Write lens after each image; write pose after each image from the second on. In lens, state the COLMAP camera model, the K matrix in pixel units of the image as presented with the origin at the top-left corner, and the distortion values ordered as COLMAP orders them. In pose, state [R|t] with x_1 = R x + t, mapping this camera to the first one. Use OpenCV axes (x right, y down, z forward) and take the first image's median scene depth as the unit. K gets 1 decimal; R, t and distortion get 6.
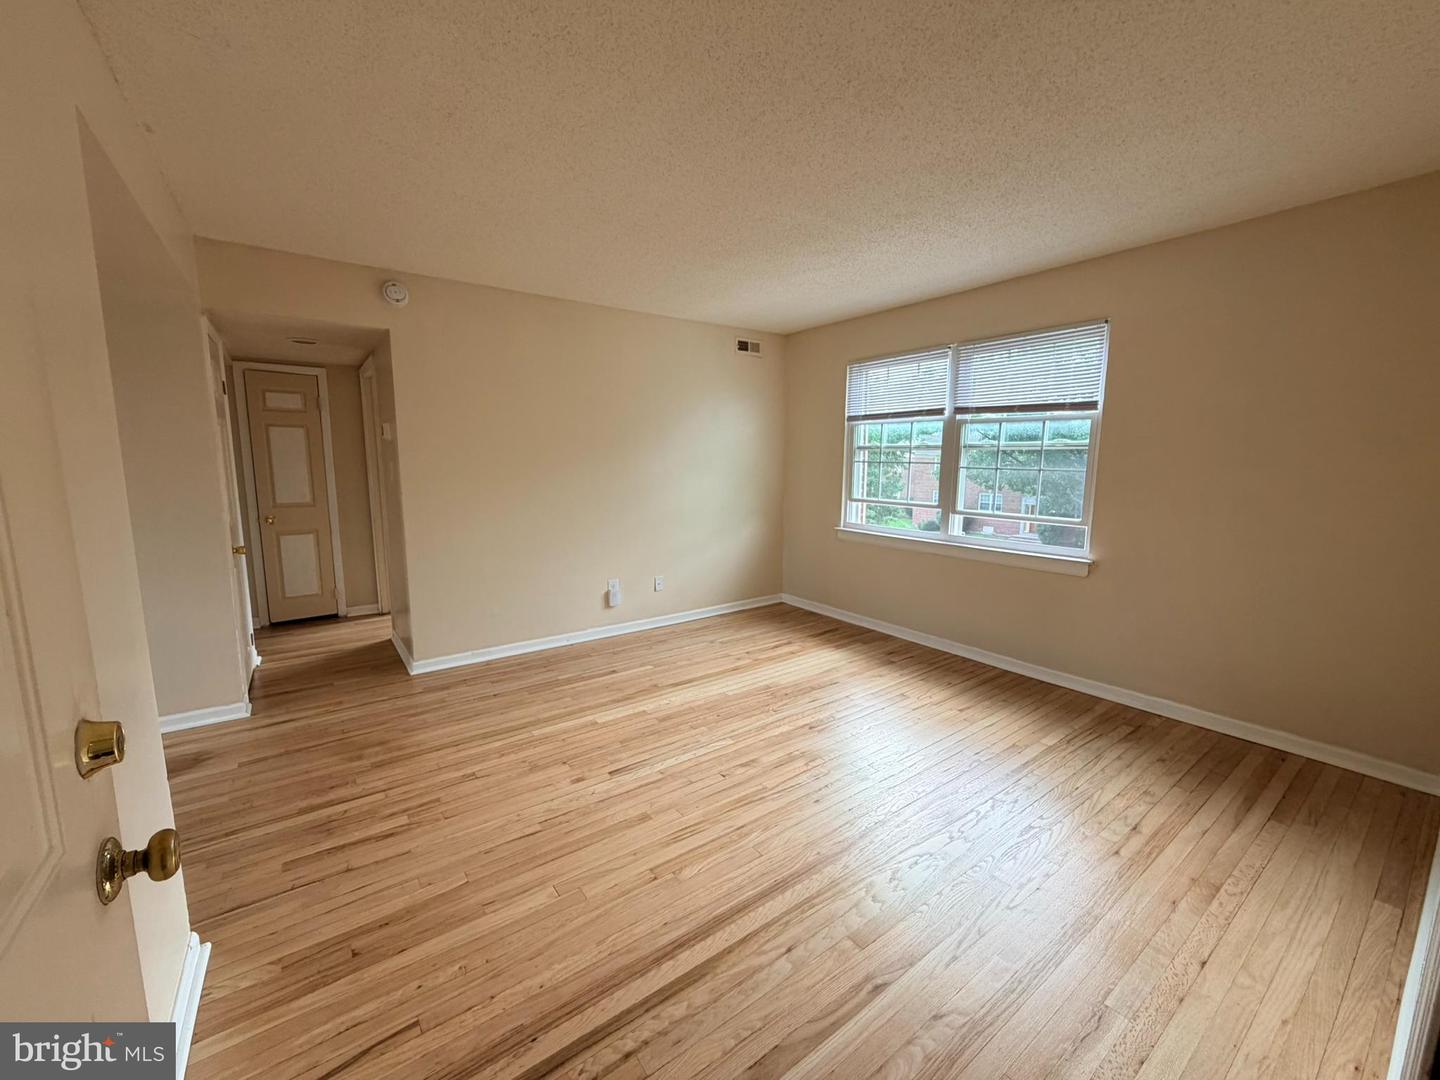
lens RADIAL K [[575.2, 0, 713.9], [0, 575.2, 534.0], [0, 0, 1]] dist [0.000342, -0.000183]
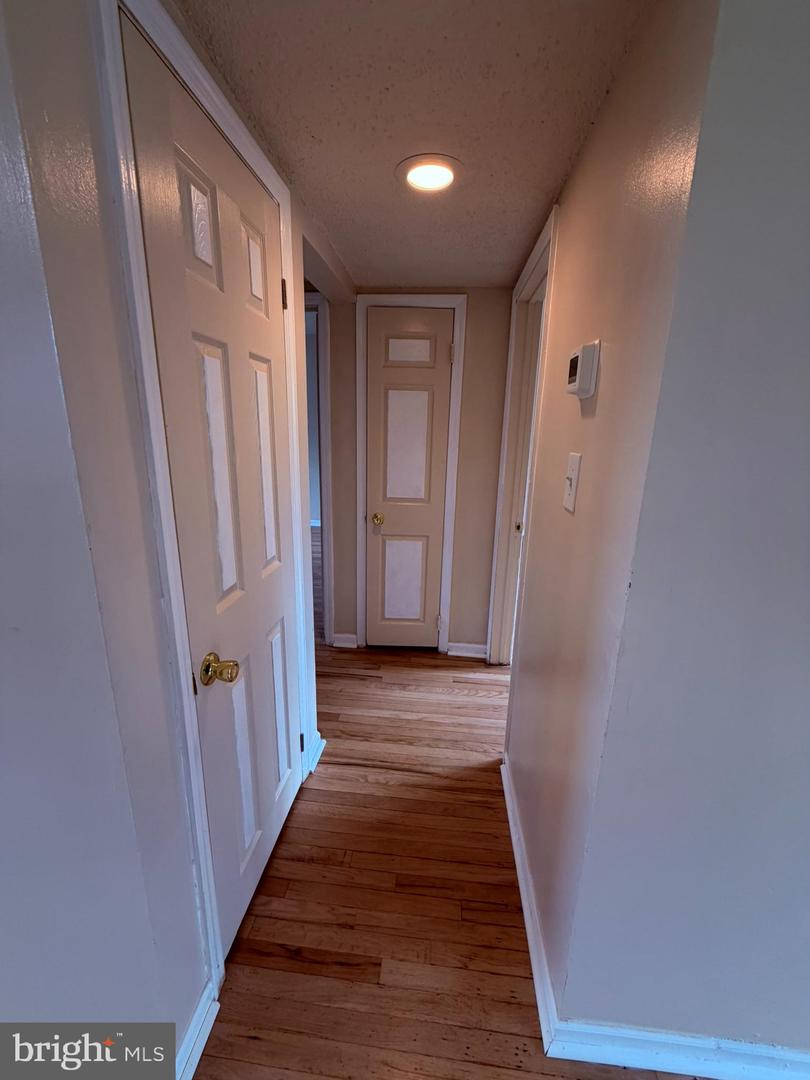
lens RADIAL K [[431.4, 0, 403.8], [0, 431.4, 538.2], [0, 0, 1]] dist [0.000342, -0.000183]
pose [[0.751910, 0.174576, -0.635731, -0.419640], [-0.109923, 0.984002, 0.140202, -0.089778], [0.650037, -0.035538, 0.759071, 0.650191]]
